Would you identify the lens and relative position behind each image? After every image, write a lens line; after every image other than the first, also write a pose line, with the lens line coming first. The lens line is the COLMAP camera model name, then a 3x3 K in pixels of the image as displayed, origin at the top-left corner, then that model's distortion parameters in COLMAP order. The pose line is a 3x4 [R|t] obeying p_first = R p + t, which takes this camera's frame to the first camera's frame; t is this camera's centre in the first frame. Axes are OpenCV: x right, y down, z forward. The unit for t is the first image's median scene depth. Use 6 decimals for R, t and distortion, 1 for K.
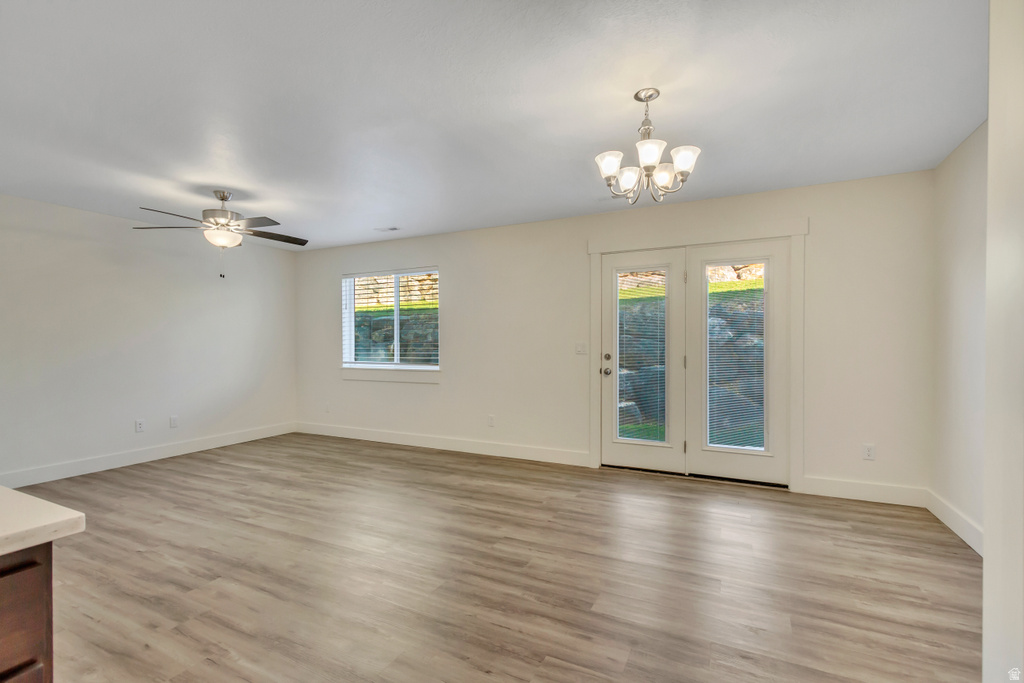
lens RADIAL K [[469.9, 0, 511.1], [0, 469.9, 344.7], [0, 0, 1]] dist [0.007577, -0.000045]
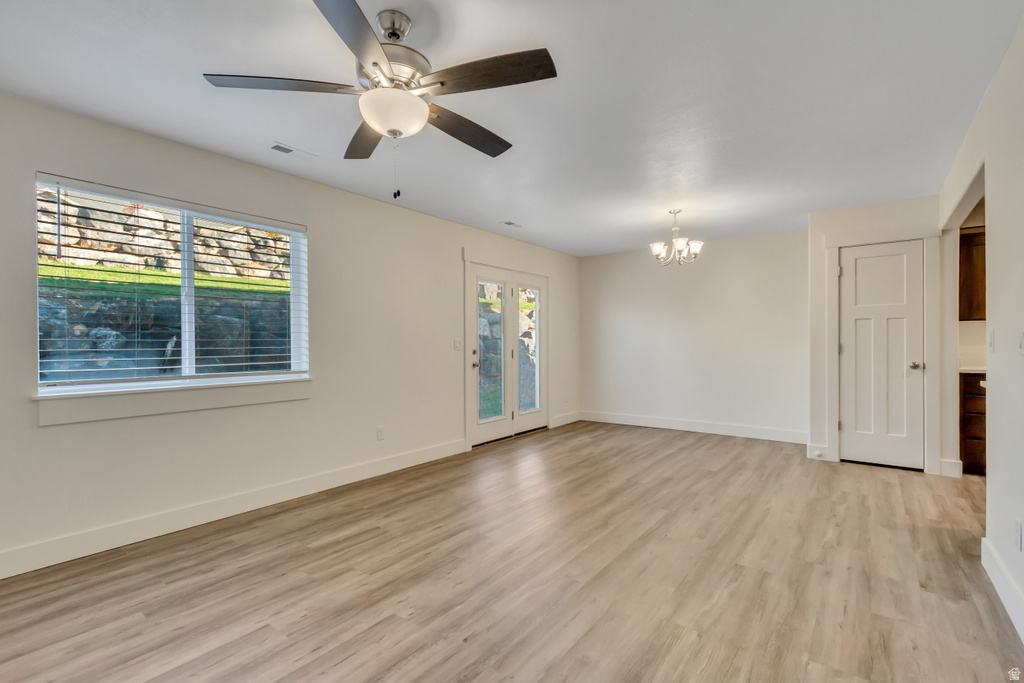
lens RADIAL K [[469.9, 0, 511.1], [0, 469.9, 344.7], [0, 0, 1]] dist [0.007577, -0.000045]
pose [[0.184528, -0.002899, 0.982823, -1.117991], [0.007391, 0.999971, 0.001562, 0.006956], [-0.982799, 0.006975, 0.184544, 0.842308]]
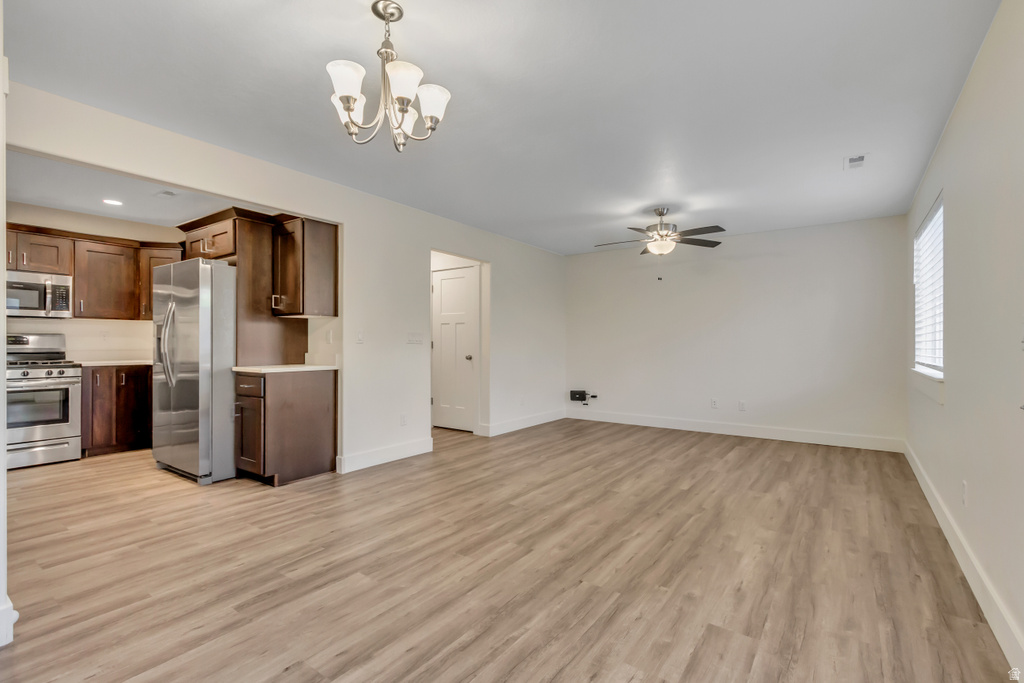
lens RADIAL K [[469.9, 0, 511.1], [0, 469.9, 344.7], [0, 0, 1]] dist [0.007577, -0.000045]
pose [[-0.157214, 0.005226, -0.987551, 0.669549], [-0.005400, 0.999967, 0.006151, 0.017705], [0.987550, 0.006299, -0.157181, 0.858704]]
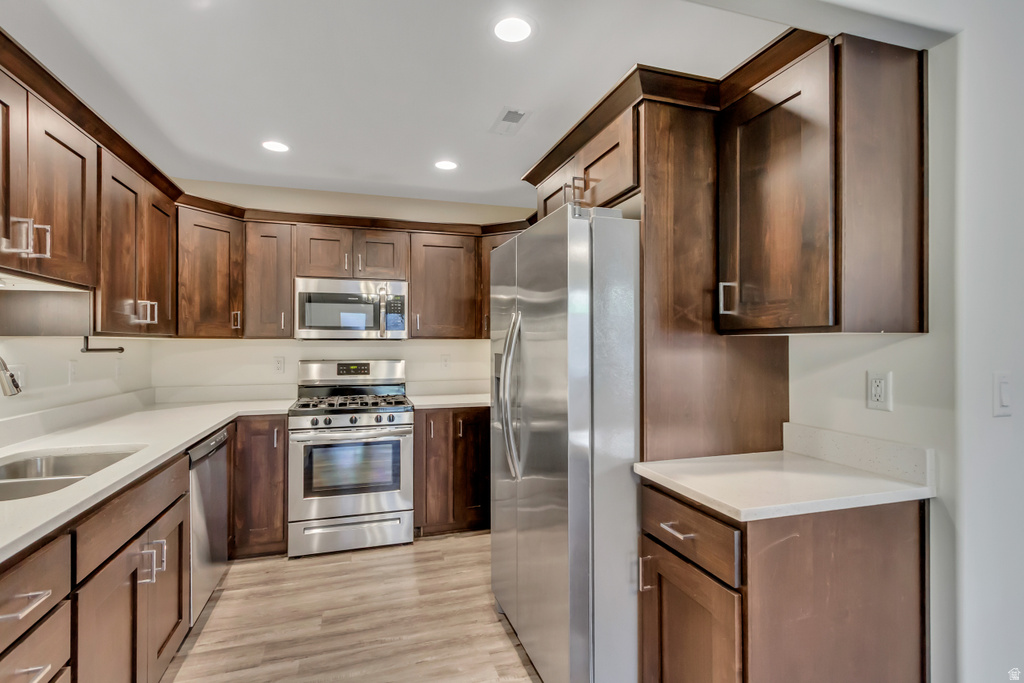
lens RADIAL K [[495.9, 0, 512.0], [0, 495.9, 341.5], [0, 0, 1]] dist [0.012023, -0.000870]
pose [[-0.718428, 0.000146, -0.695601, 0.136351], [0.001883, 0.999997, -0.001735, -0.032648], [0.695598, -0.002556, -0.718426, 0.339372]]
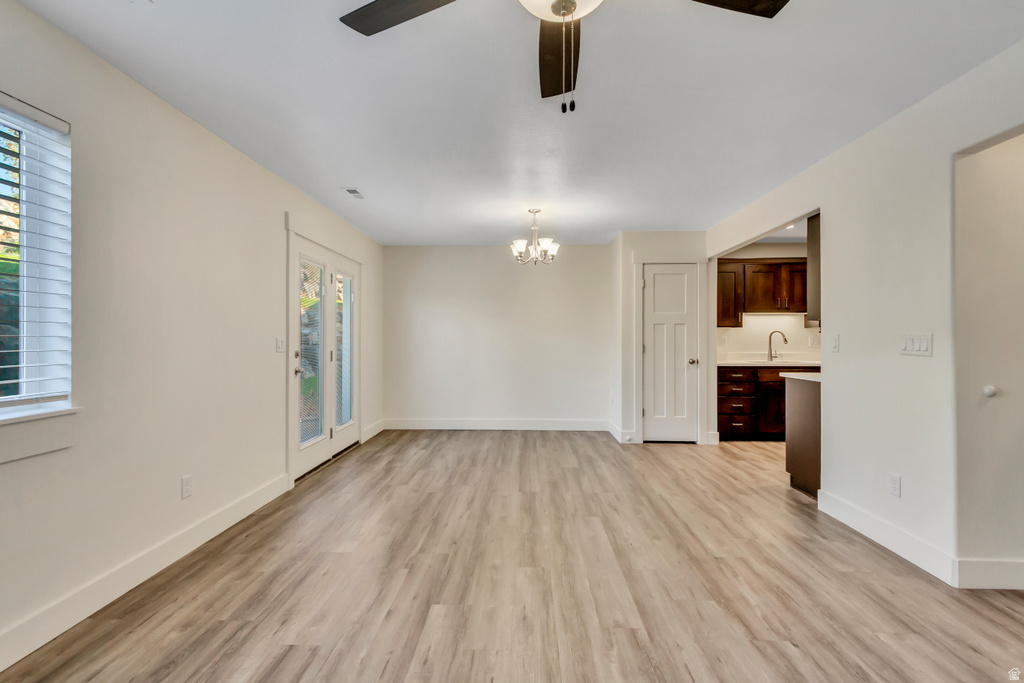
lens RADIAL K [[471.8, 0, 509.6], [0, 471.8, 338.8], [0, 0, 1]] dist [0.006858, 0.000025]
pose [[-0.417807, 0.004705, 0.908524, -0.912004], [0.002830, 0.999988, -0.003877, 0.000709], [-0.908532, 0.000951, -0.417815, 1.220852]]
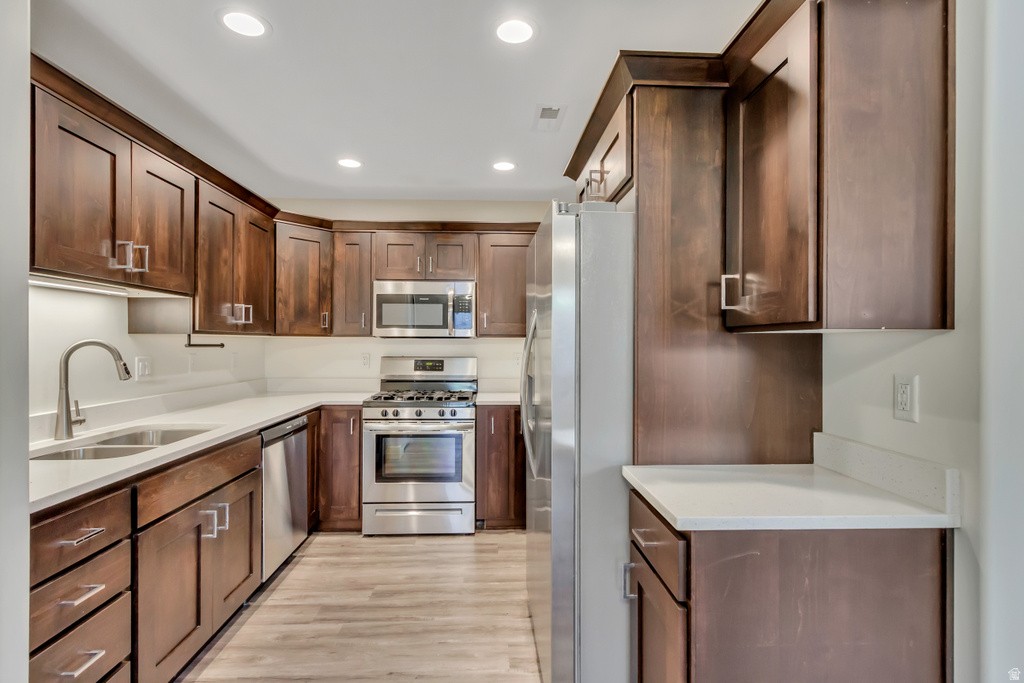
lens RADIAL K [[507.3, 0, 512.0], [0, 507.3, 341.5], [0, 0, 1]] dist [0.006421, -0.000801]
pose [[-0.872600, -0.001663, -0.488432, 0.044890], [-0.001933, 0.999998, 0.000049, -0.030941], [0.488431, 0.000987, -0.872602, 0.429826]]
